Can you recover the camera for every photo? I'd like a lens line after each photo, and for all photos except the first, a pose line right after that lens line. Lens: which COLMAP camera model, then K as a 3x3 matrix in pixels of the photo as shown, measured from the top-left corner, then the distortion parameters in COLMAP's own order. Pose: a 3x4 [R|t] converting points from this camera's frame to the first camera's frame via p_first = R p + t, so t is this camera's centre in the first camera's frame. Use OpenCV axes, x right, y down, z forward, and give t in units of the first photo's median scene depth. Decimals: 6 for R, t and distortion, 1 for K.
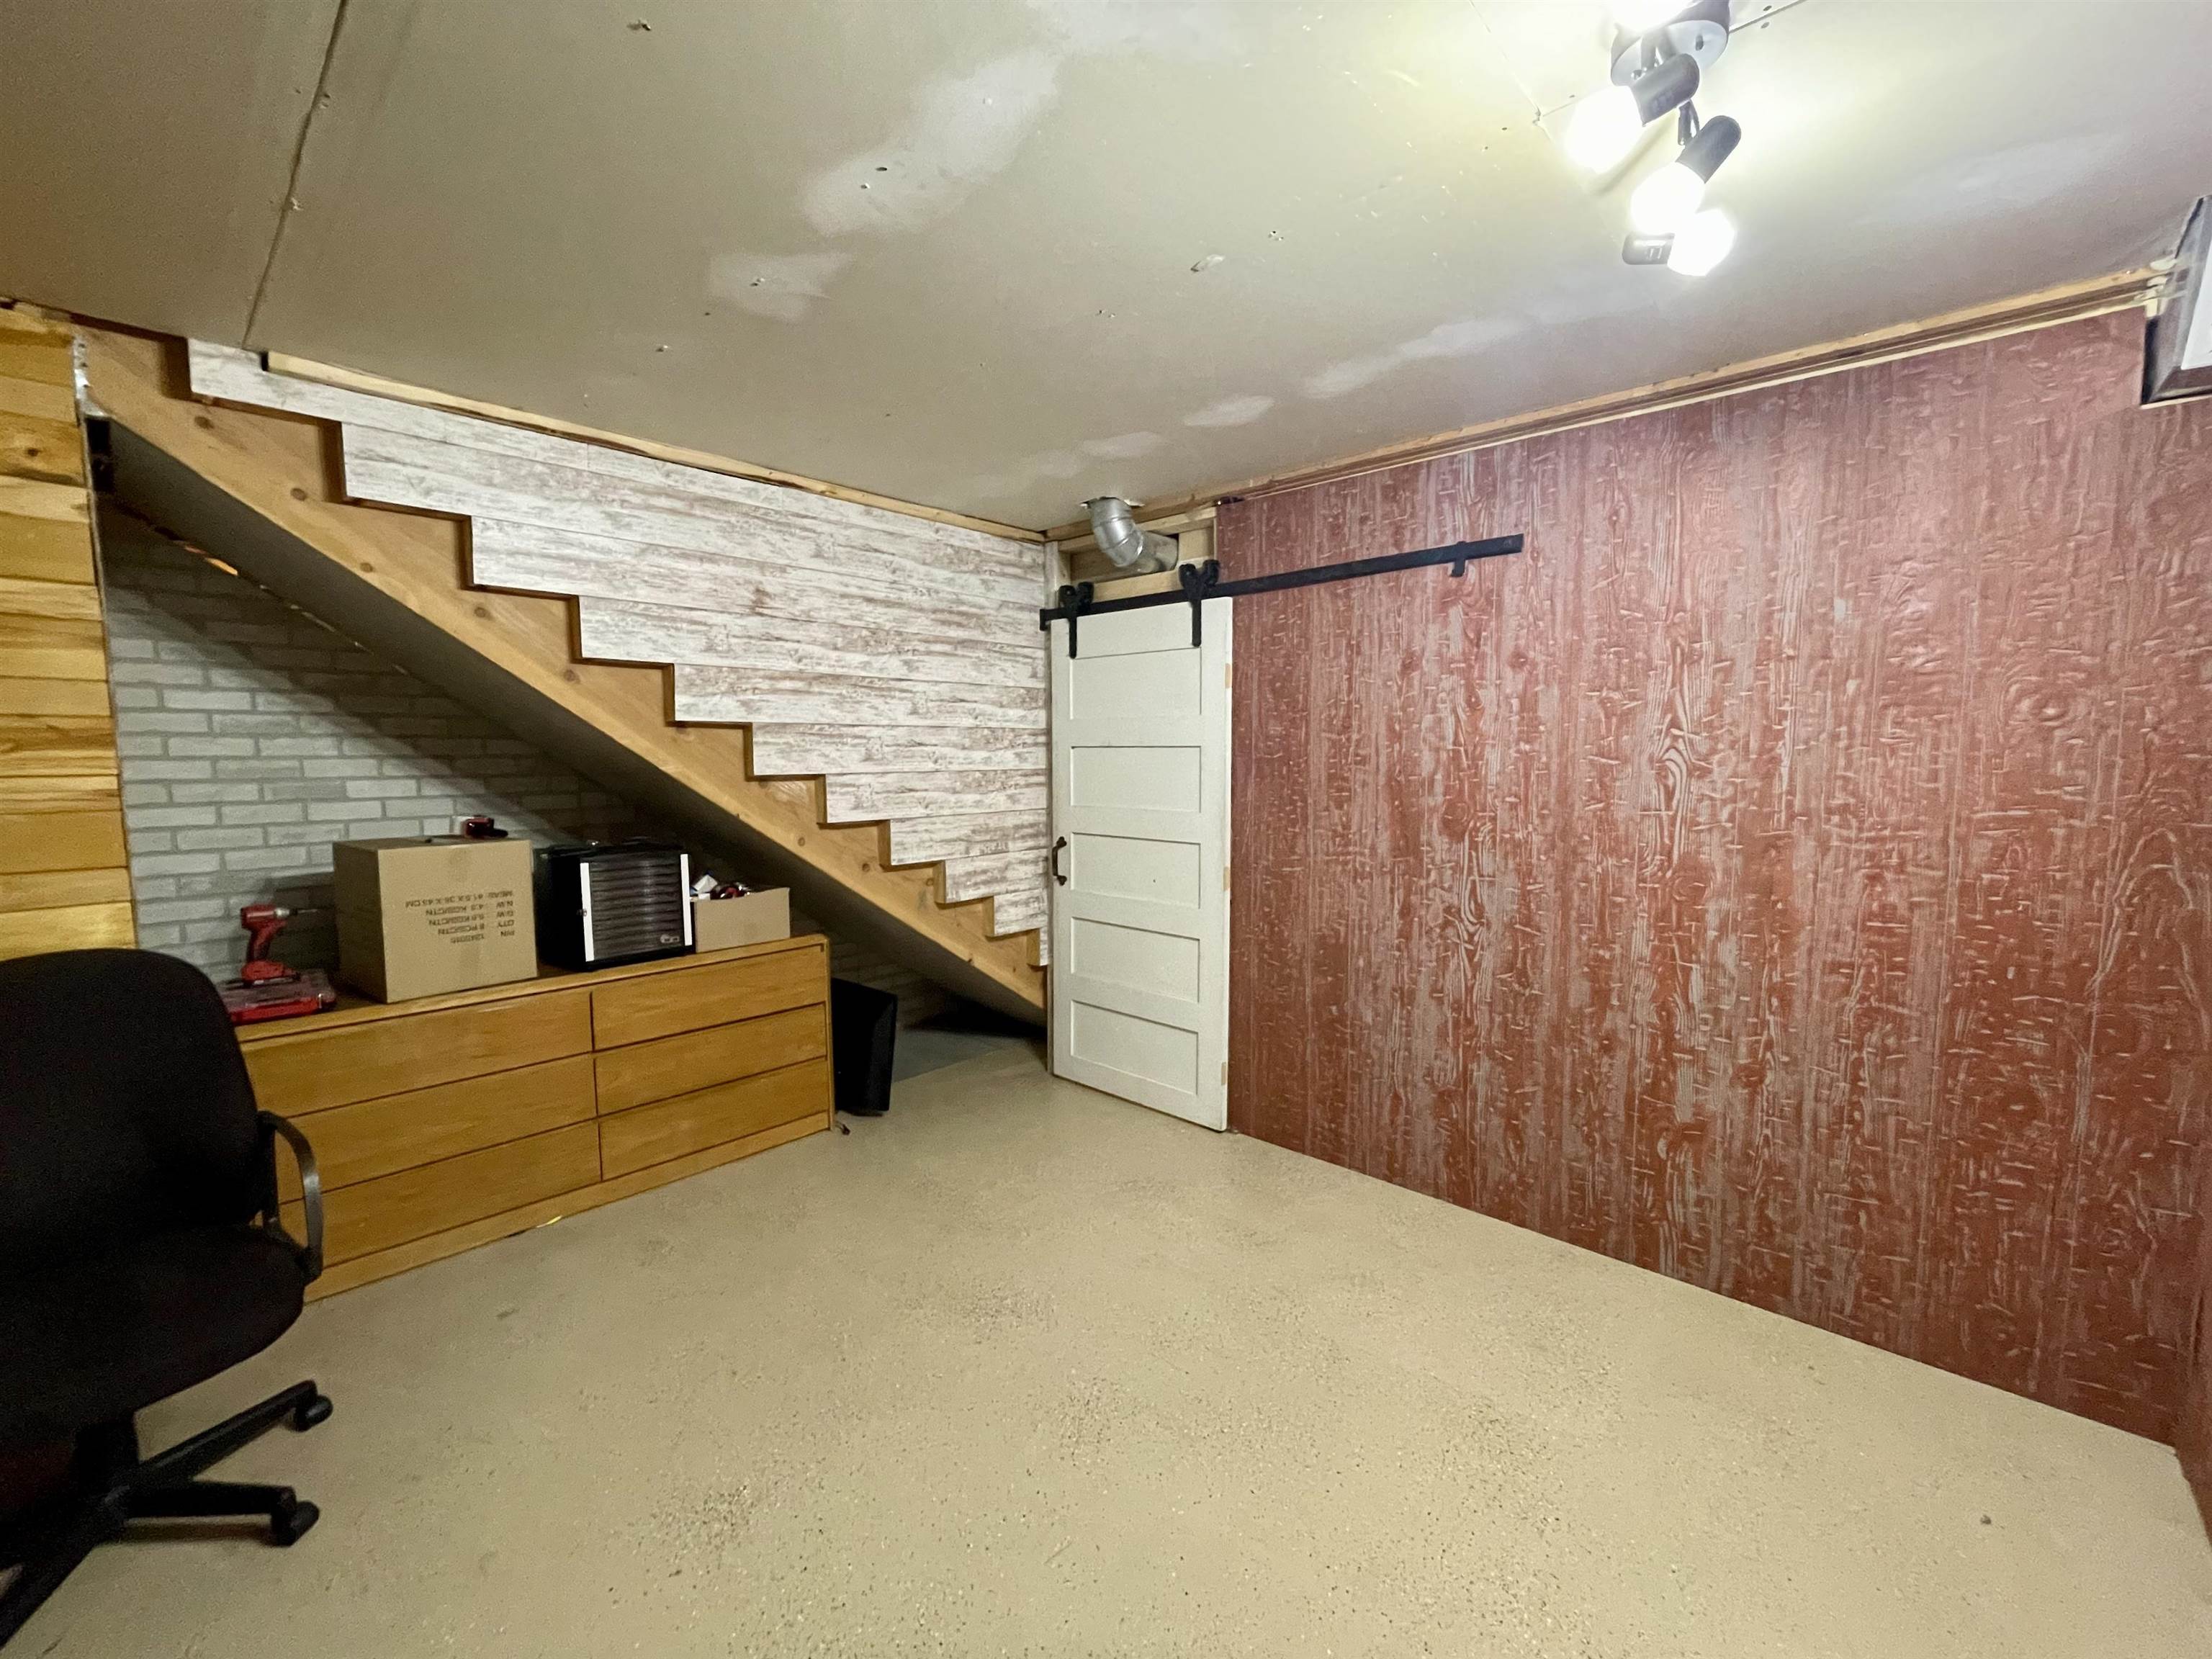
lens RADIAL K [[892.4, 0, 1110.8], [0, 892.4, 820.5], [0, 0, 1]] dist [-0.003908, -0.000173]
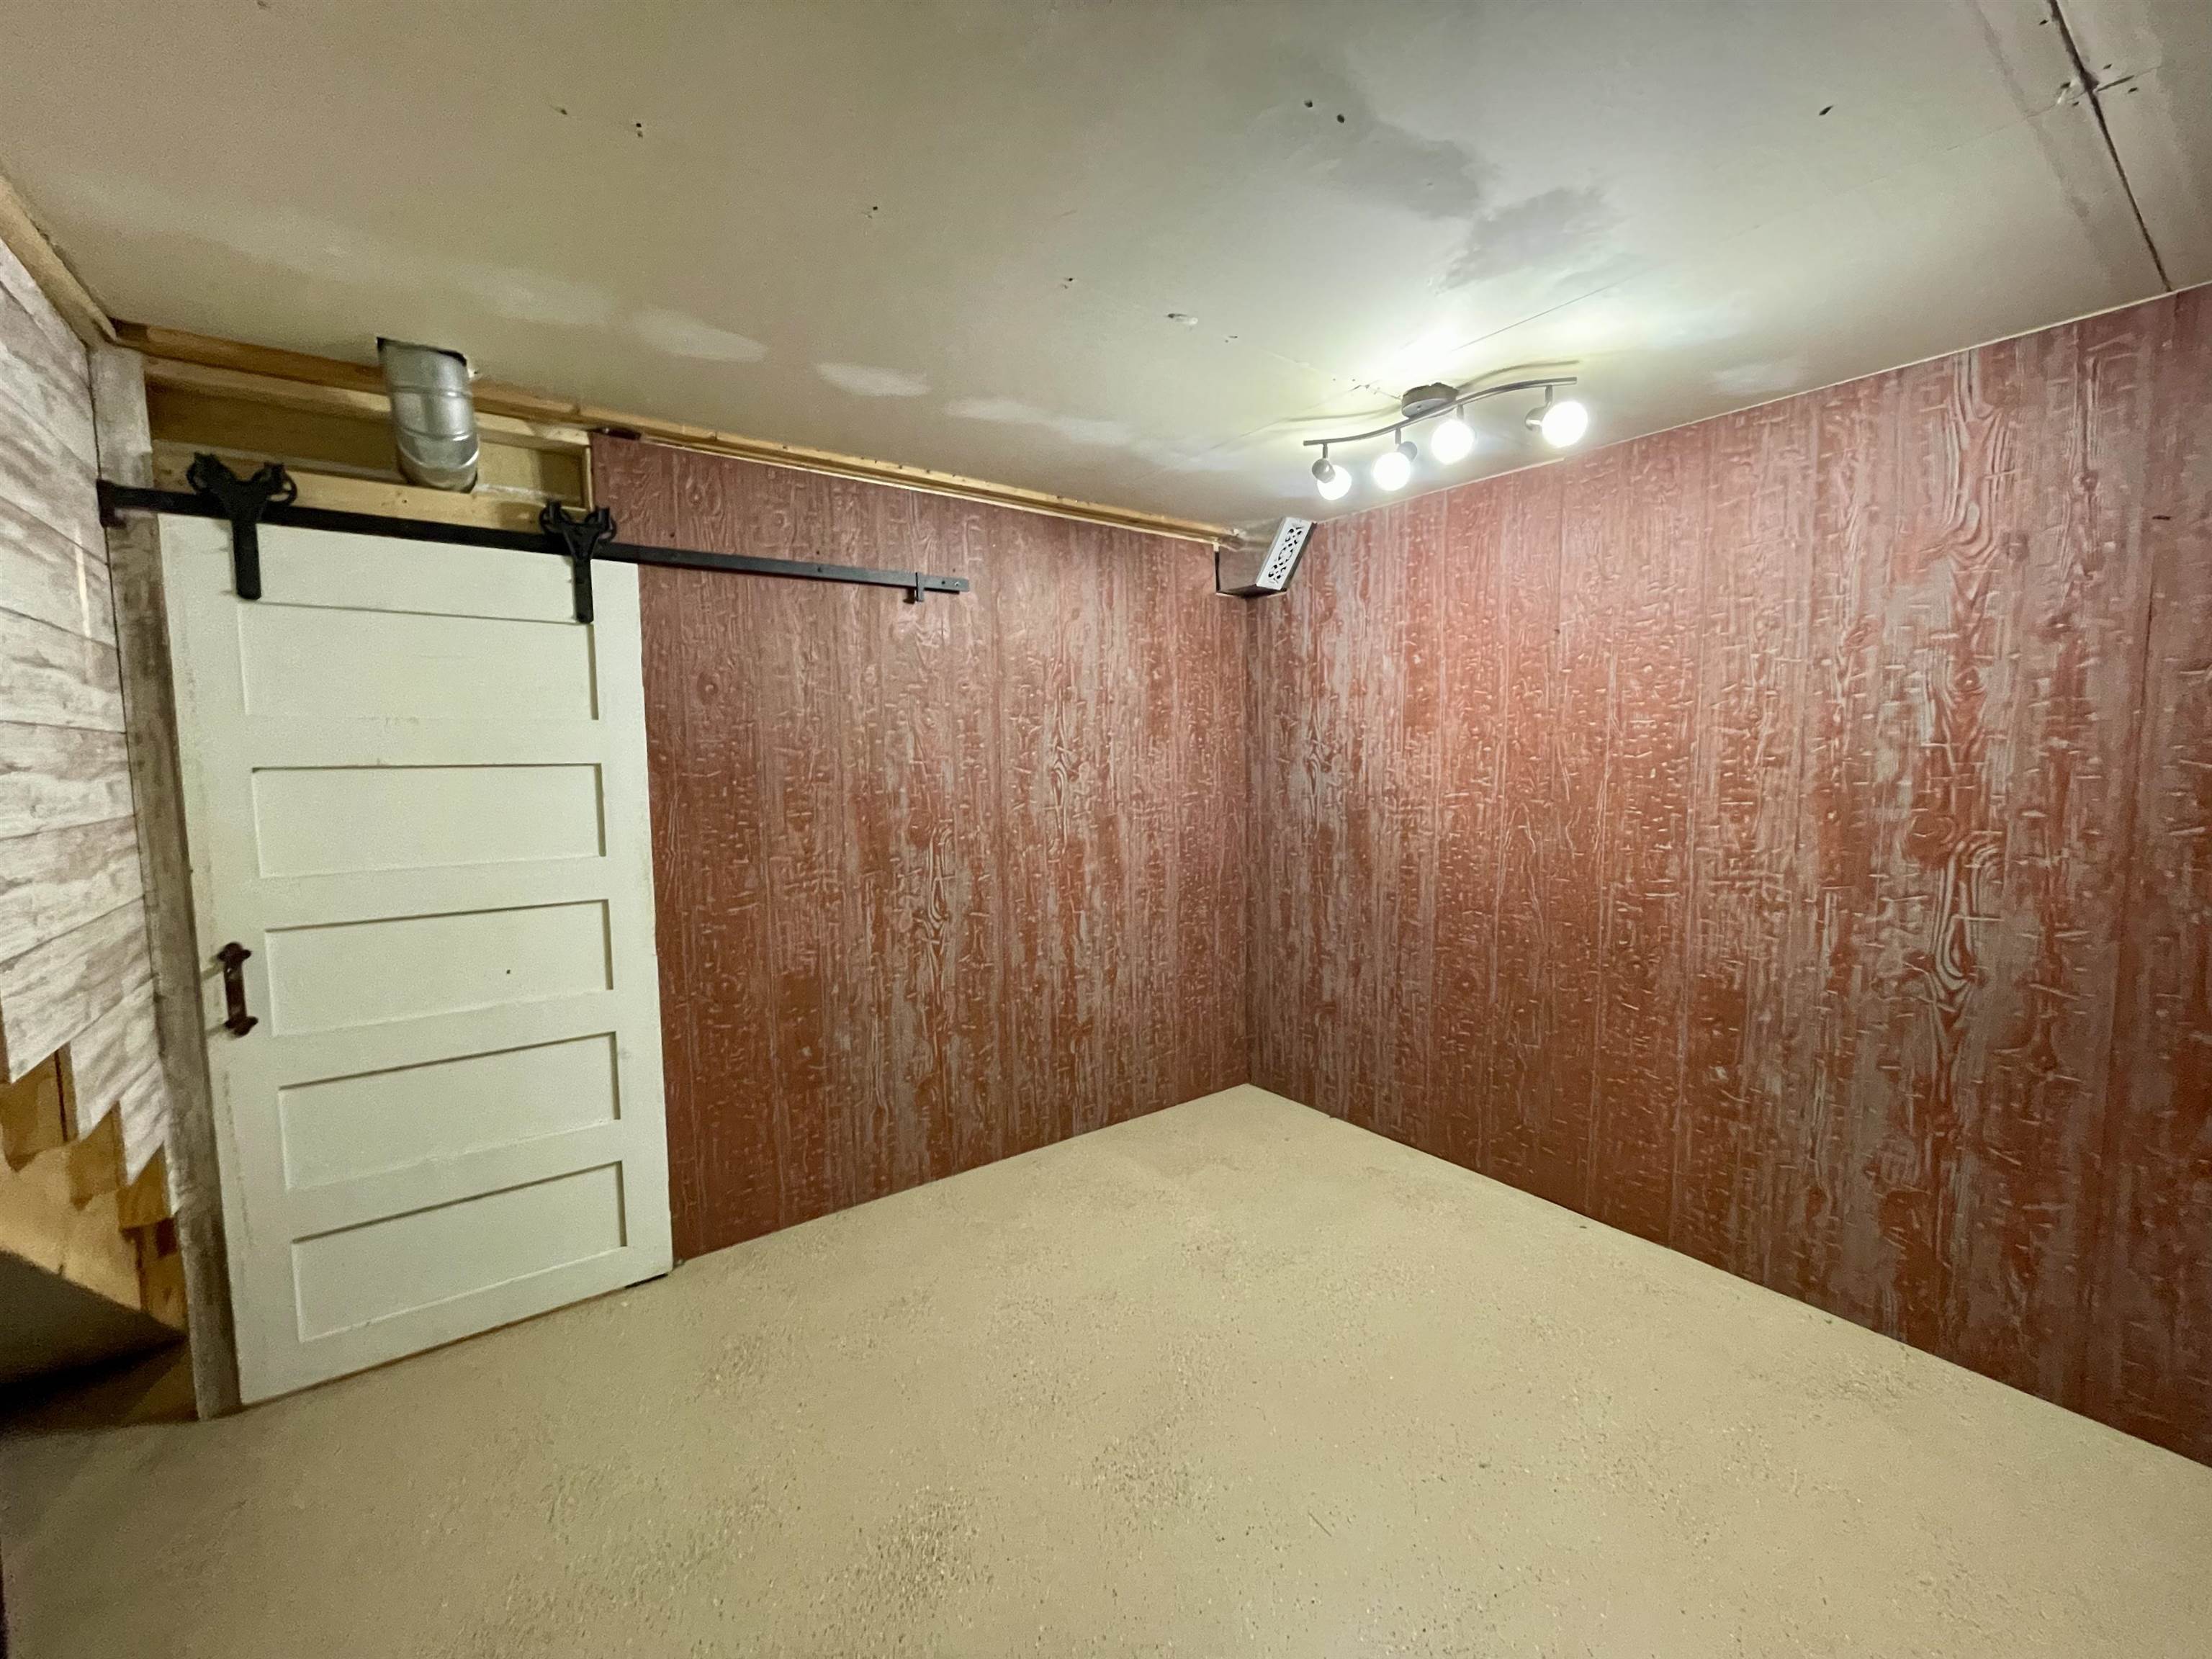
lens RADIAL K [[892.4, 0, 1107.5], [0, 892.4, 833.2], [0, 0, 1]] dist [-0.003908, -0.000173]
pose [[0.204533, -0.079744, 0.975606, -0.632458], [0.094395, 0.993638, 0.061429, -0.040987], [-0.974298, 0.079528, 0.210760, 0.558811]]
